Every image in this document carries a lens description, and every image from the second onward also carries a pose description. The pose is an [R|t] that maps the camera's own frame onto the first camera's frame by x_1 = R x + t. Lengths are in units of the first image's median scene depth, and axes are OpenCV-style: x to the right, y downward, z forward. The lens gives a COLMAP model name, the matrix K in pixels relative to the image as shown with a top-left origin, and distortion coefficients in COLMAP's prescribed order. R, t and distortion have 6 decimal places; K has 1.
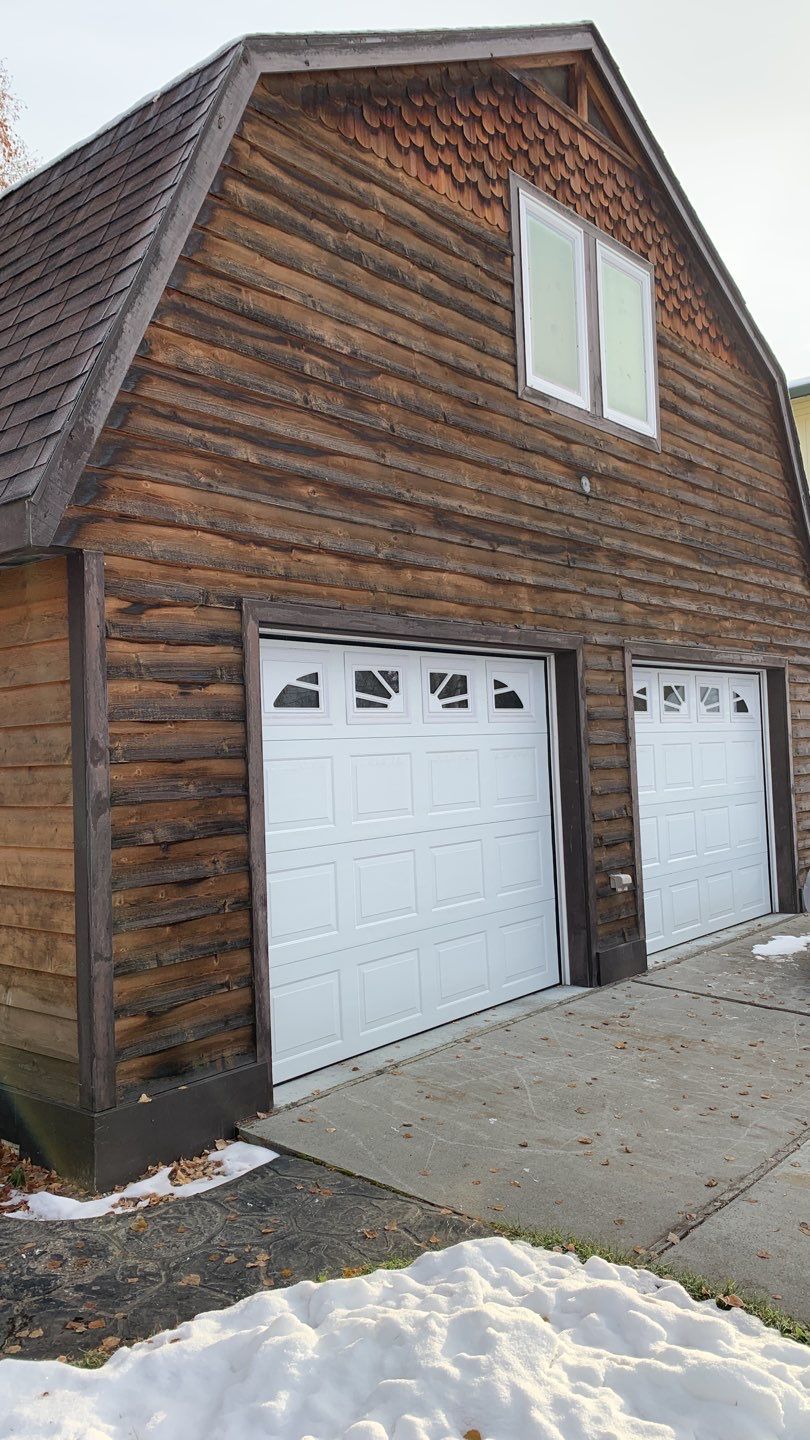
lens RADIAL K [[1114.0, 0, 405.0], [0, 1114.0, 720.0], [0, 0, 1]] dist [0.058616, -0.046774]
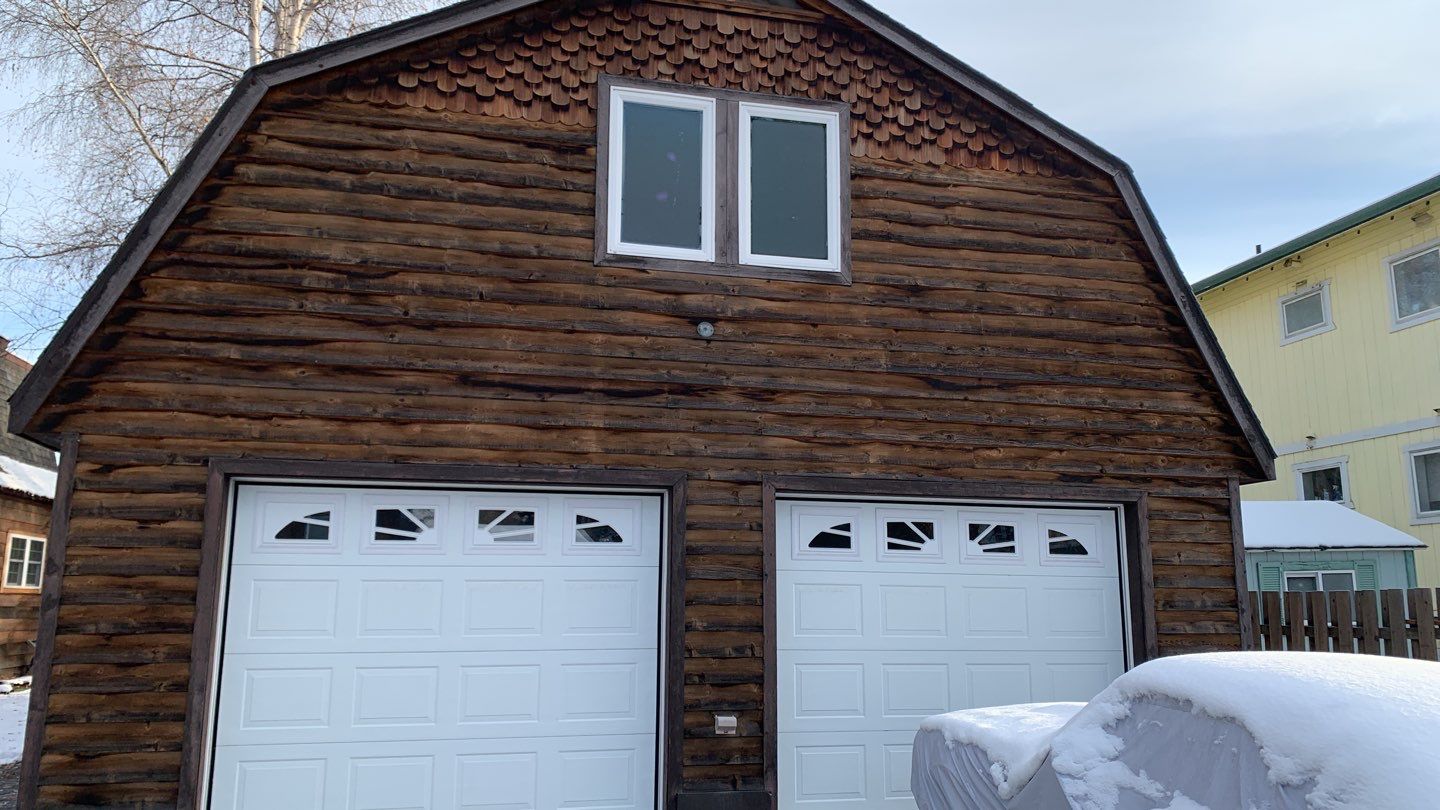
lens RADIAL K [[1114.0, 0, 721.7], [0, 1114.0, 409.9], [0, 0, 1]] dist [0.058616, -0.046774]
pose [[0.798386, -0.064918, -0.598636, 1.232499], [-0.017196, 0.991308, -0.130433, 0.002254], [0.601900, 0.114430, 0.790331, 0.295452]]
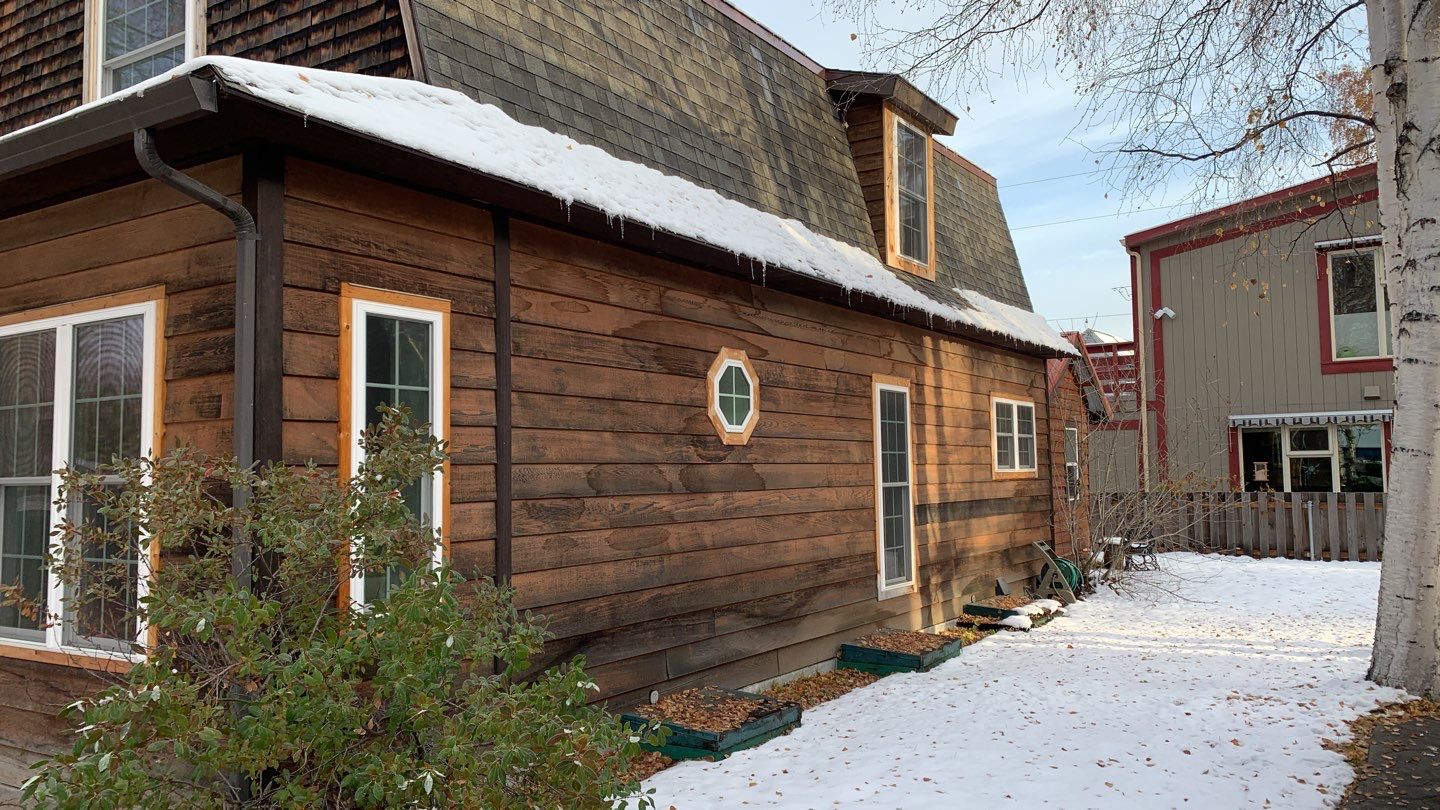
lens RADIAL K [[1102.2, 0, 708.7], [0, 1102.2, 394.6], [0, 0, 1]] dist [0.052696, -0.063911]
pose [[0.135249, -0.036890, -0.990125, -0.536580], [0.037191, 0.998791, -0.032133, 0.015012], [0.990113, -0.032478, 0.136458, 0.907065]]
